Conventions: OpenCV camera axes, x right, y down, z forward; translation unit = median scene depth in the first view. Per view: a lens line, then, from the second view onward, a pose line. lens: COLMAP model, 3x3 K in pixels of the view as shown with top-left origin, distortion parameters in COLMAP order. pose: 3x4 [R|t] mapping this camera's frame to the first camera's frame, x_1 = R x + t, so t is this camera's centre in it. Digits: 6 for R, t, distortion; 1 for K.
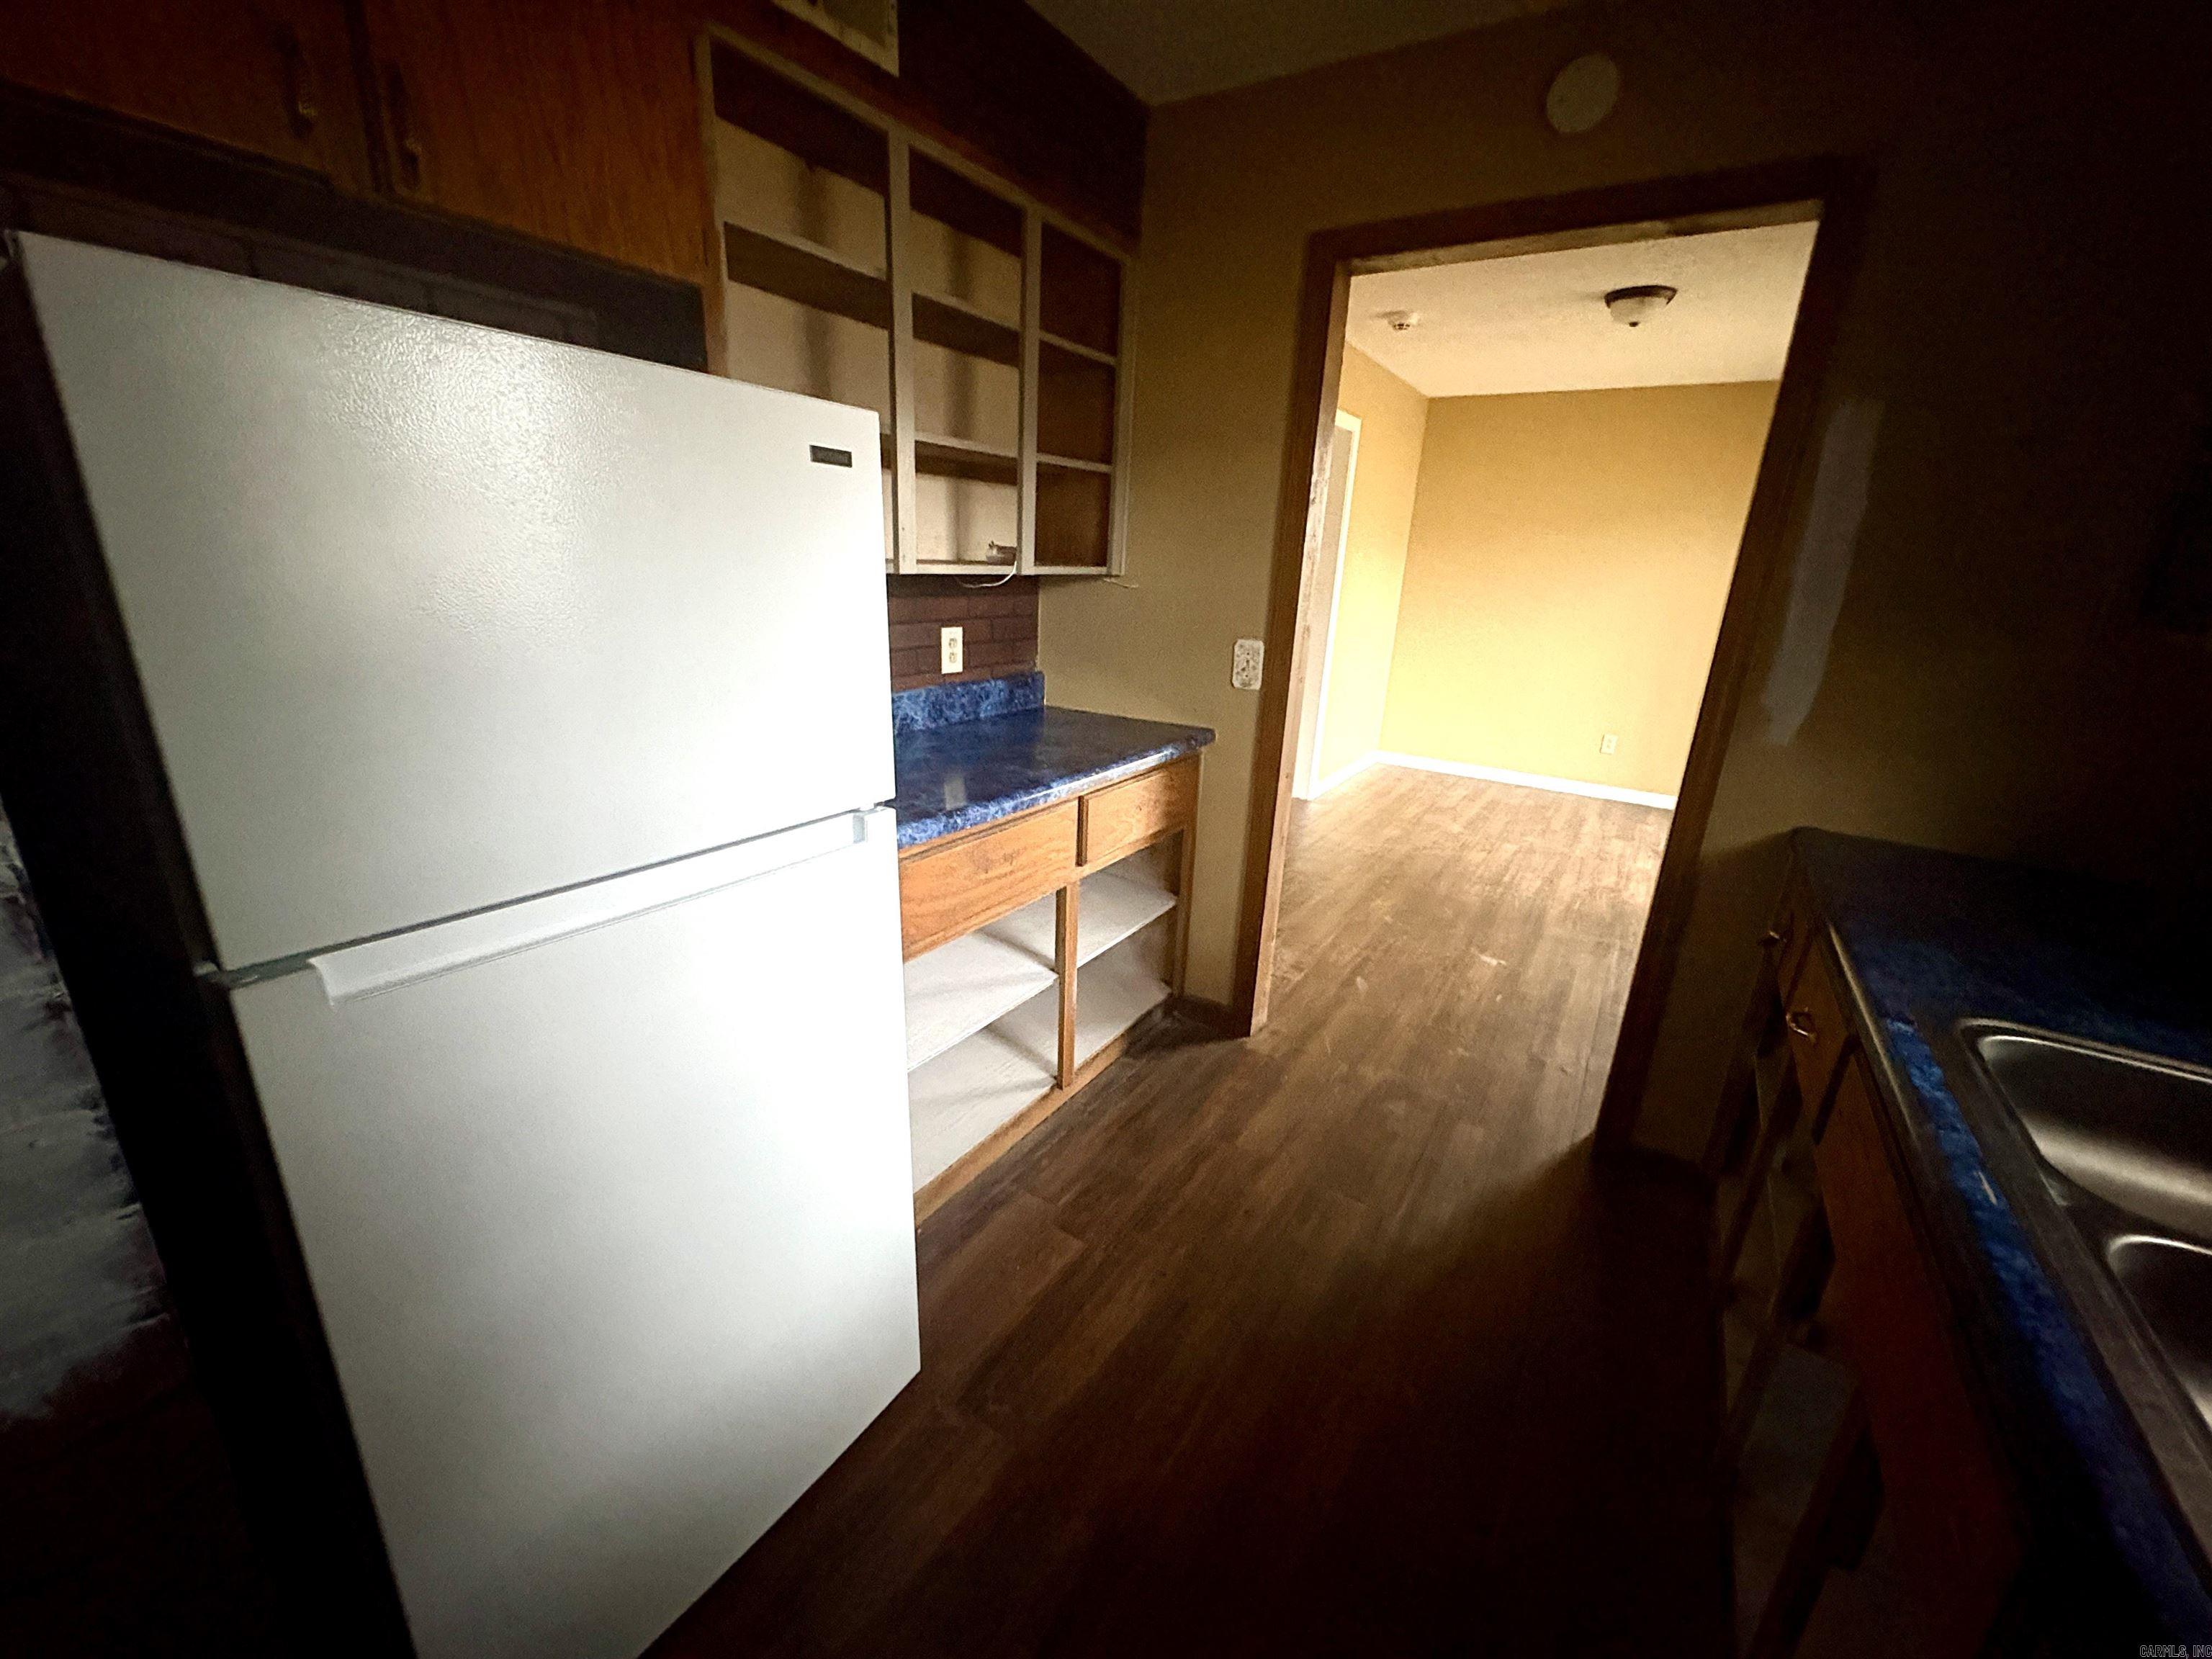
lens RADIAL K [[871.1, 0, 1107.6], [0, 871.1, 827.1], [0, 0, 1]] dist [-0.003052, -0.000280]
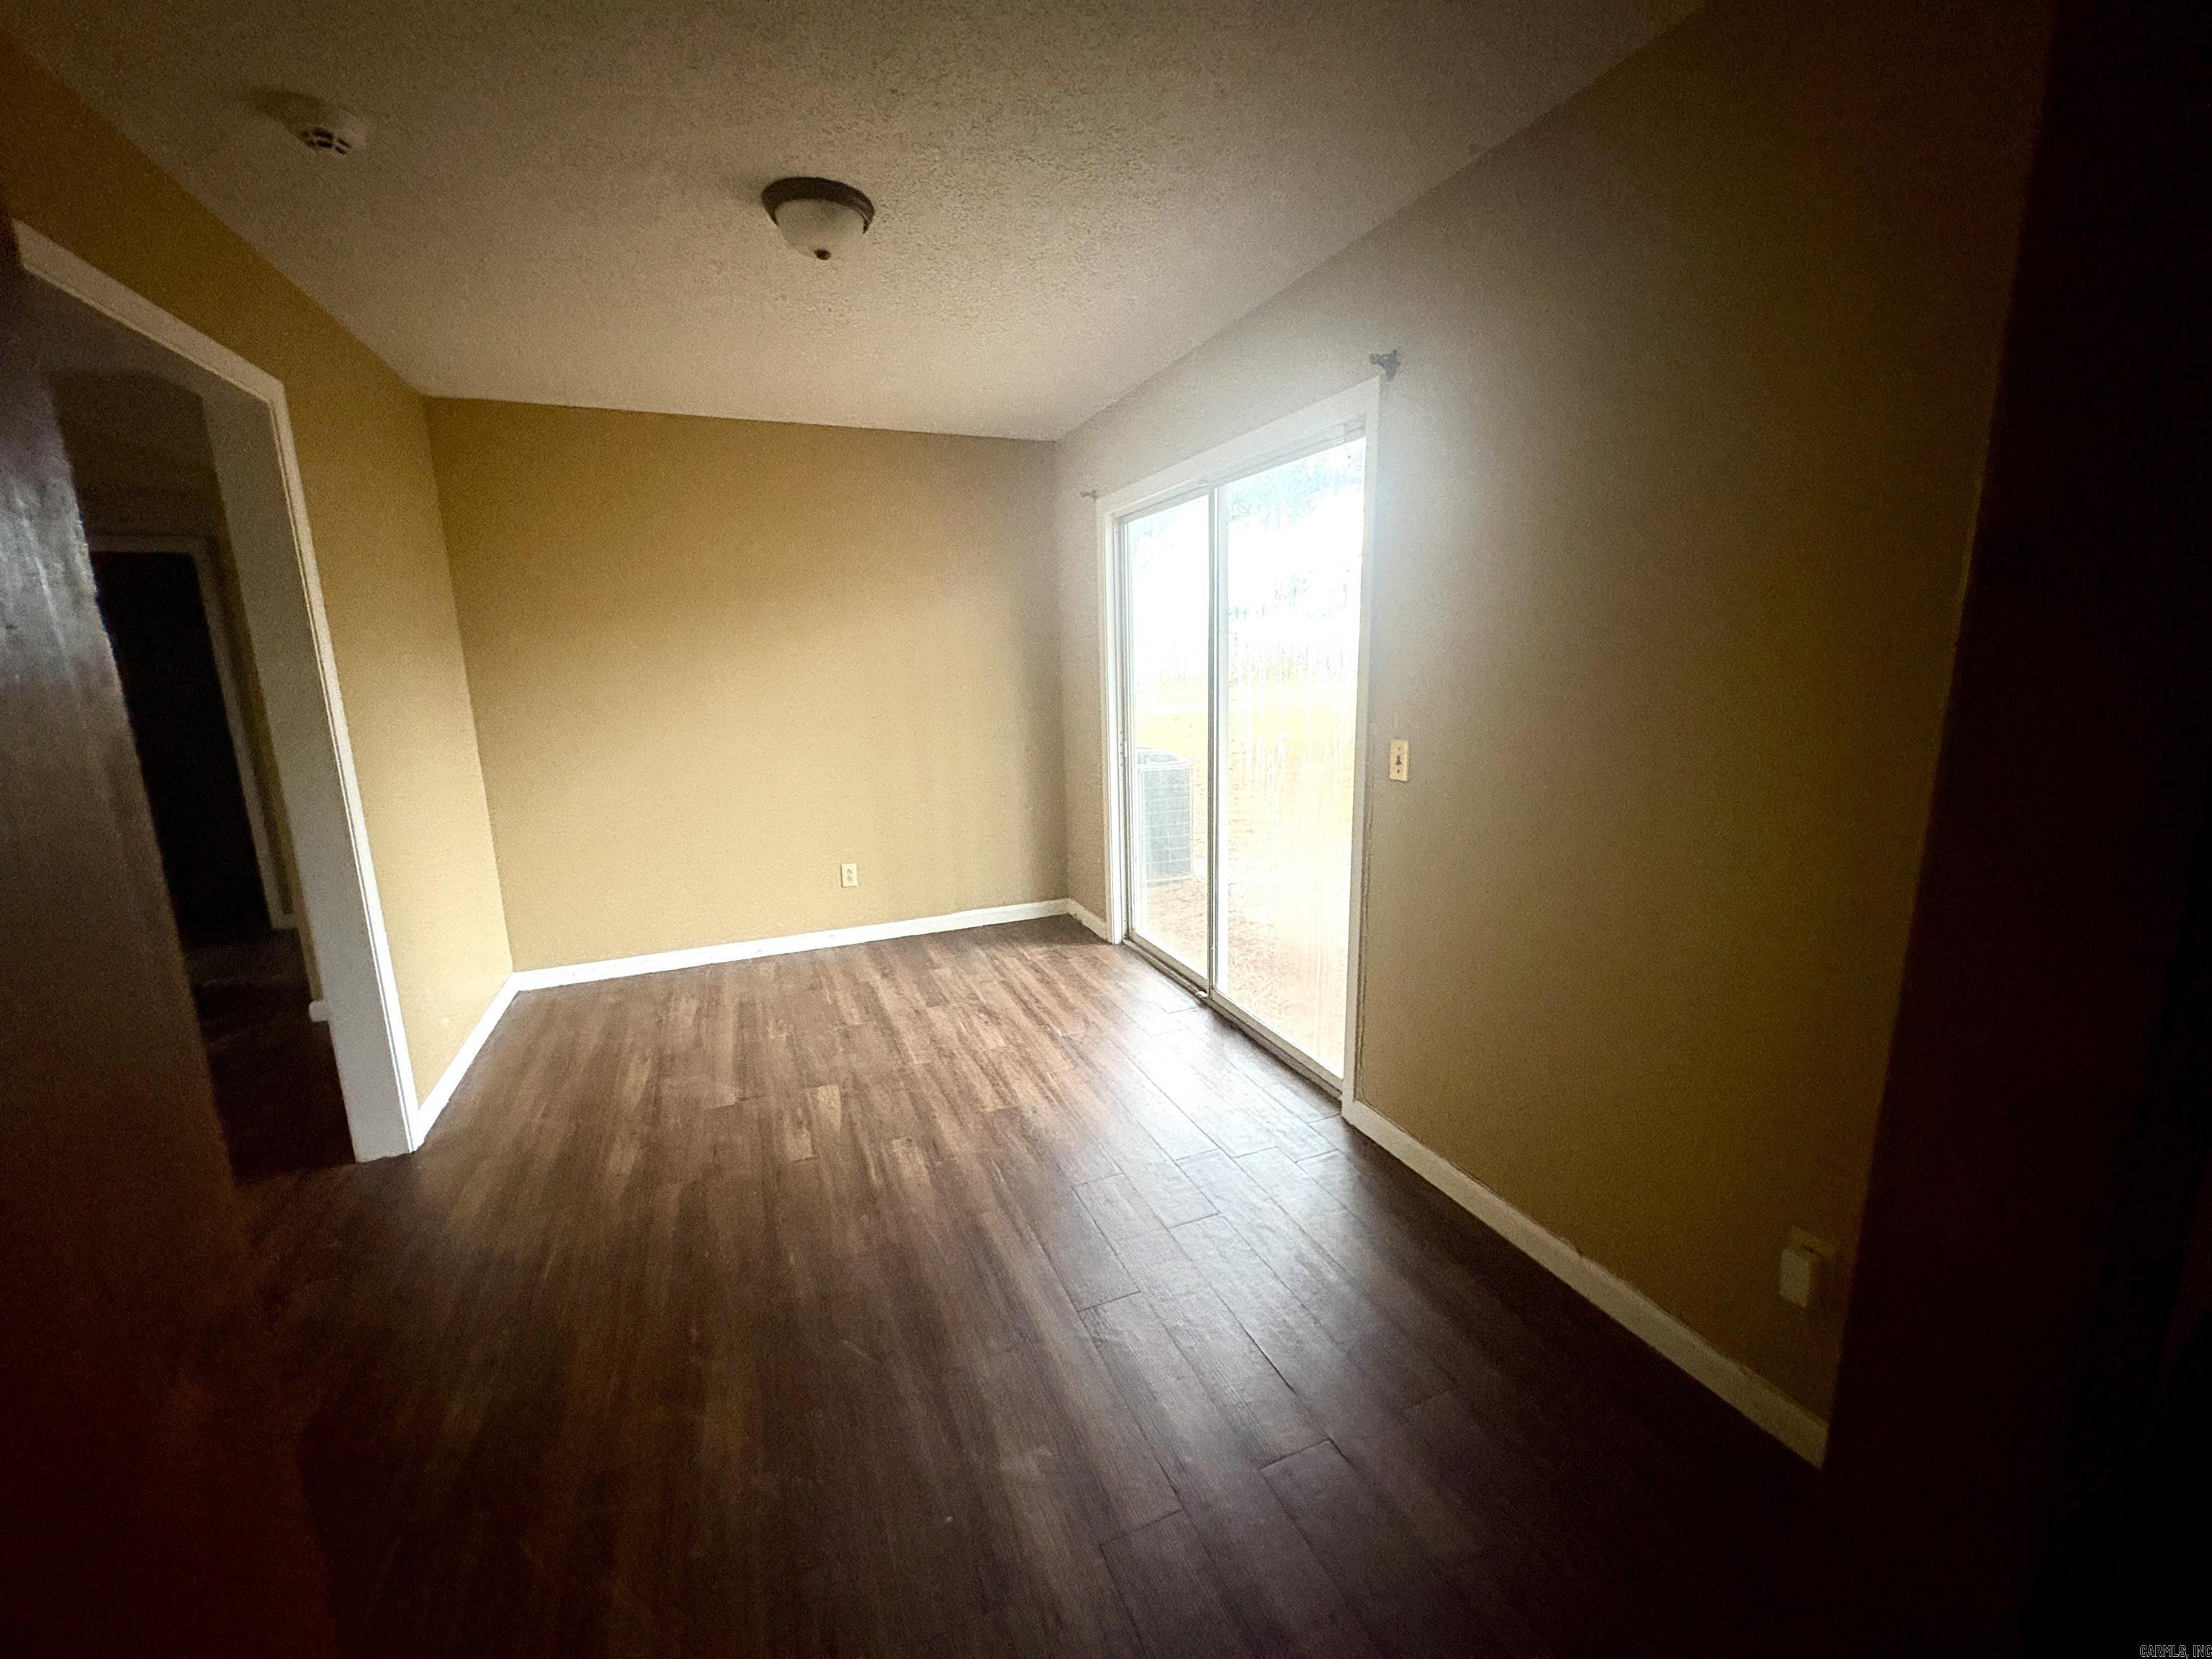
lens RADIAL K [[871.1, 0, 1106.2], [0, 871.1, 828.4], [0, 0, 1]] dist [-0.003052, -0.000280]
pose [[0.558815, -0.216442, 0.800549, 0.117462], [0.293790, 0.954402, 0.052962, -0.136629], [-0.775509, 0.205597, 0.596922, 0.443210]]
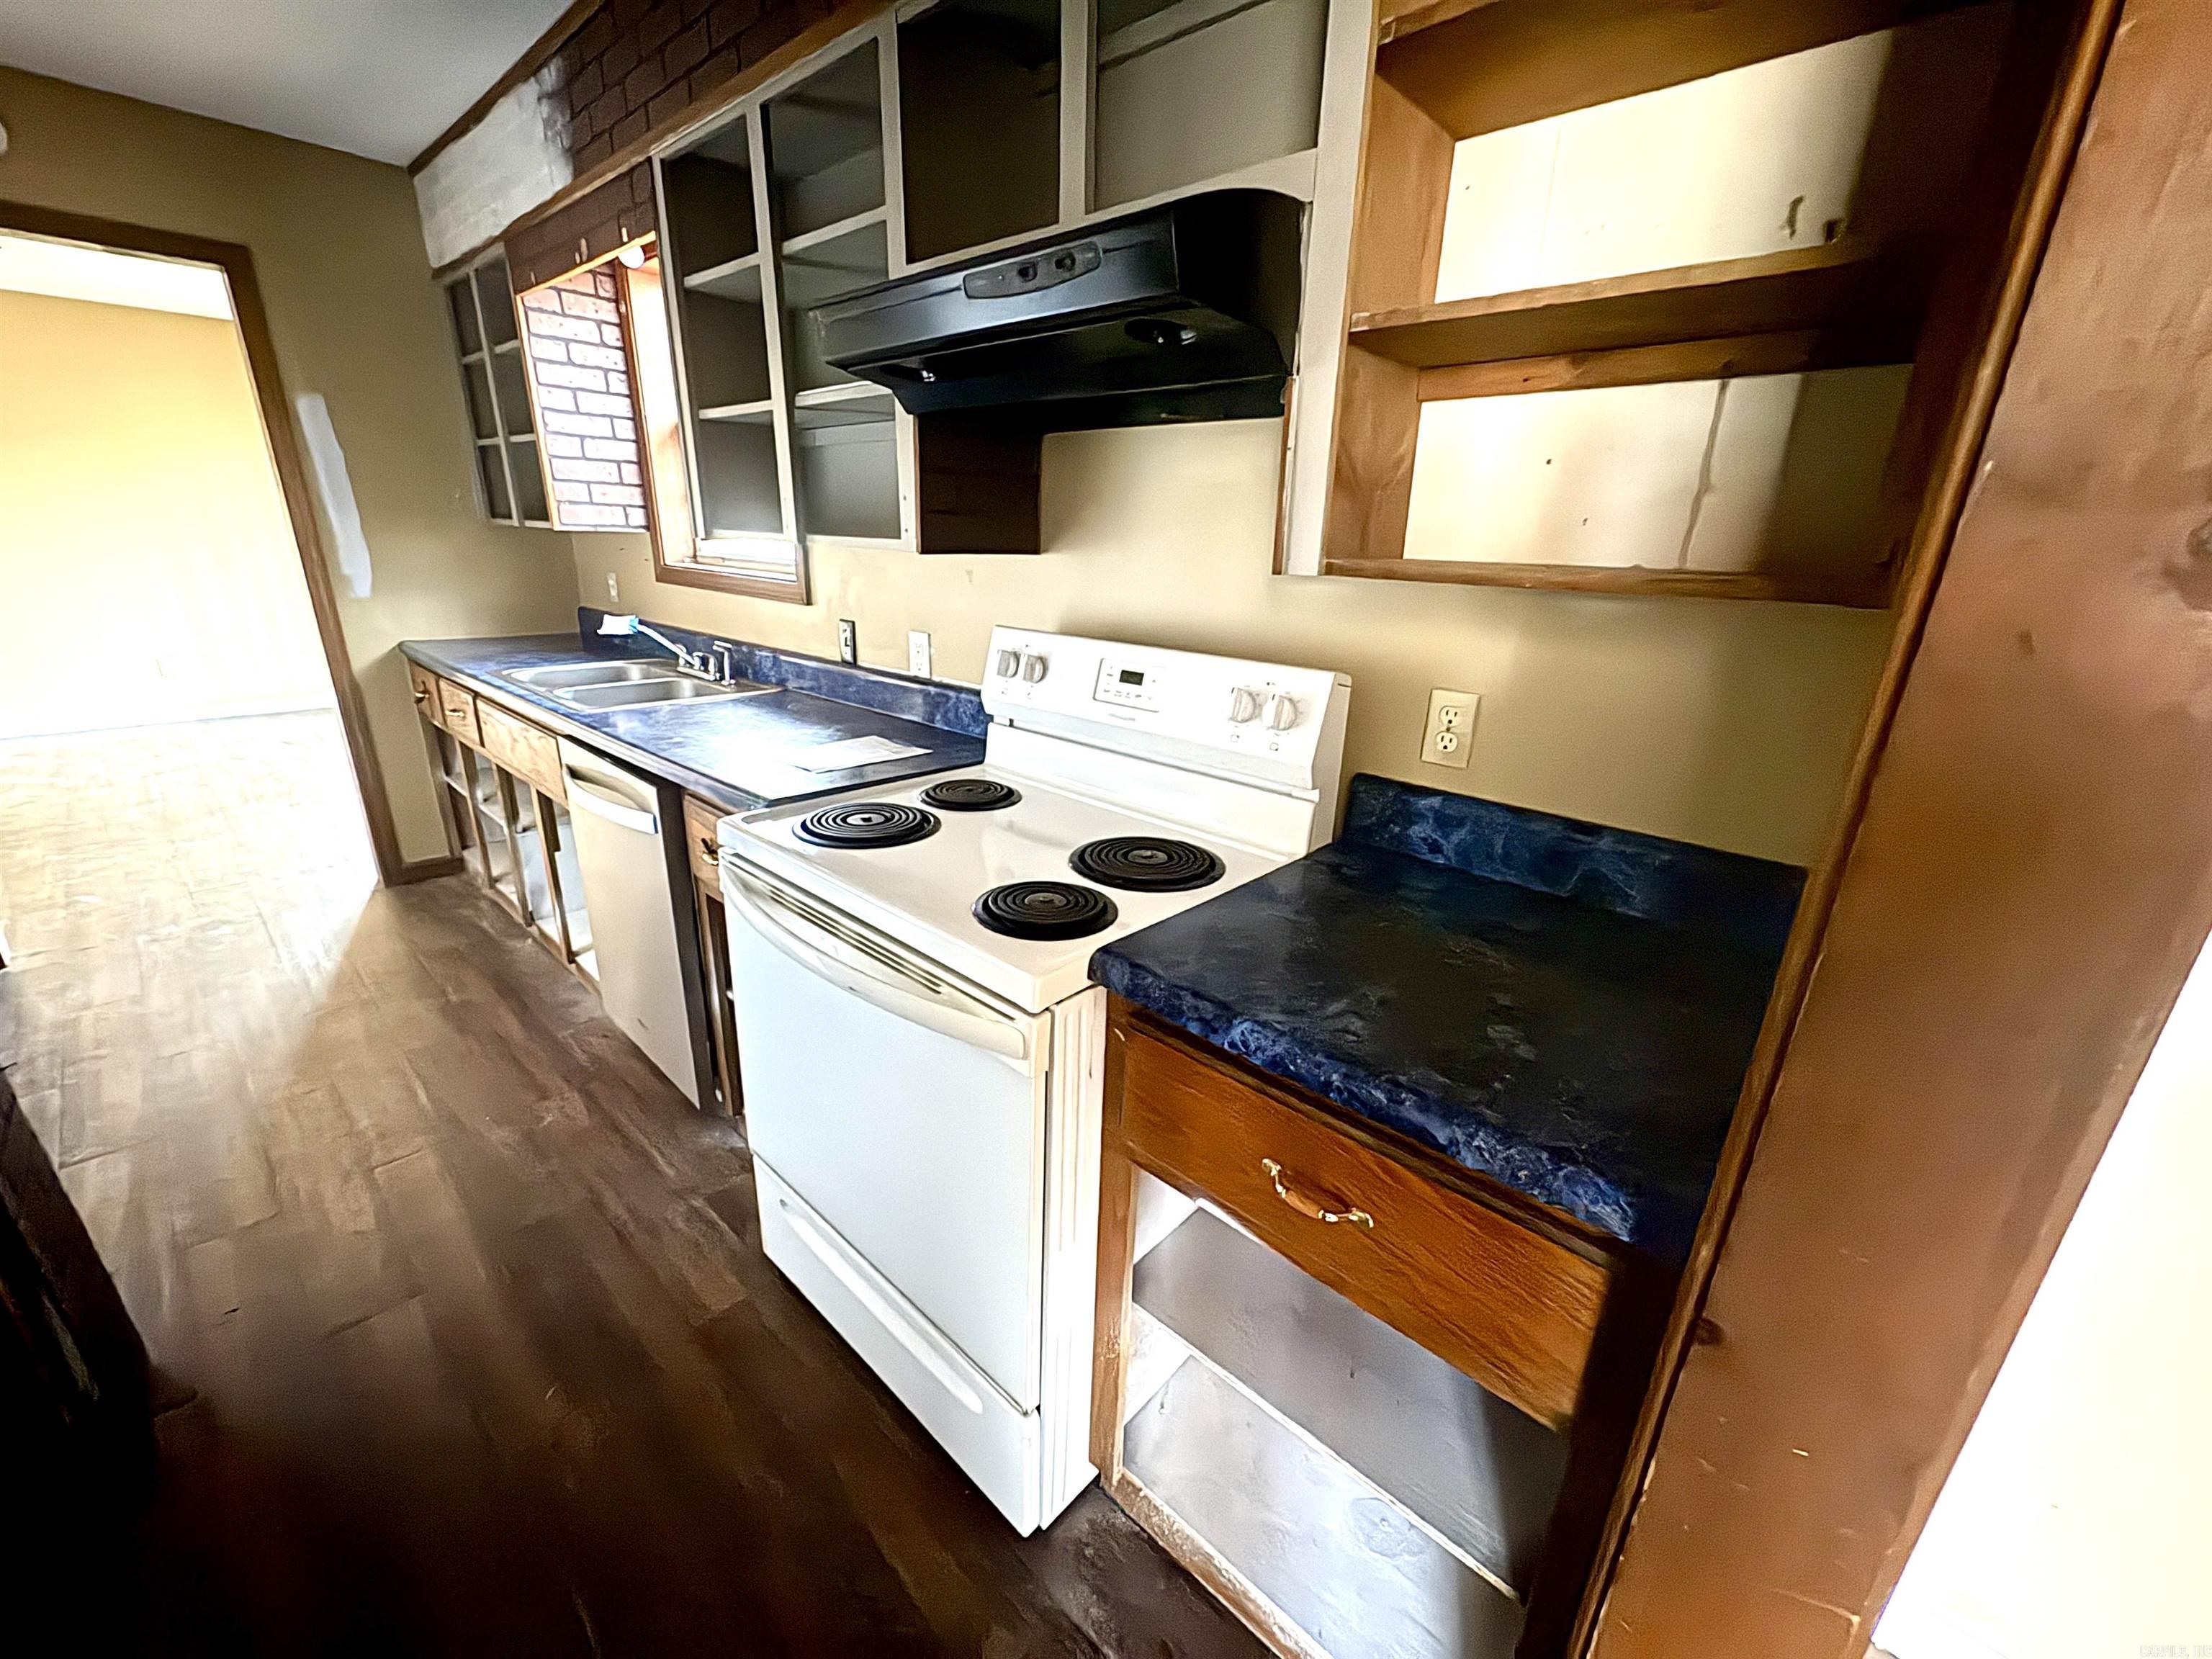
lens RADIAL K [[871.1, 0, 1096.5], [0, 871.1, 832.0], [0, 0, 1]] dist [-0.003052, -0.000280]
pose [[0.169370, -0.356027, 0.918999, -0.593689], [0.274478, 0.912618, 0.302969, 0.170993], [-0.946560, 0.200931, 0.252292, -0.575887]]
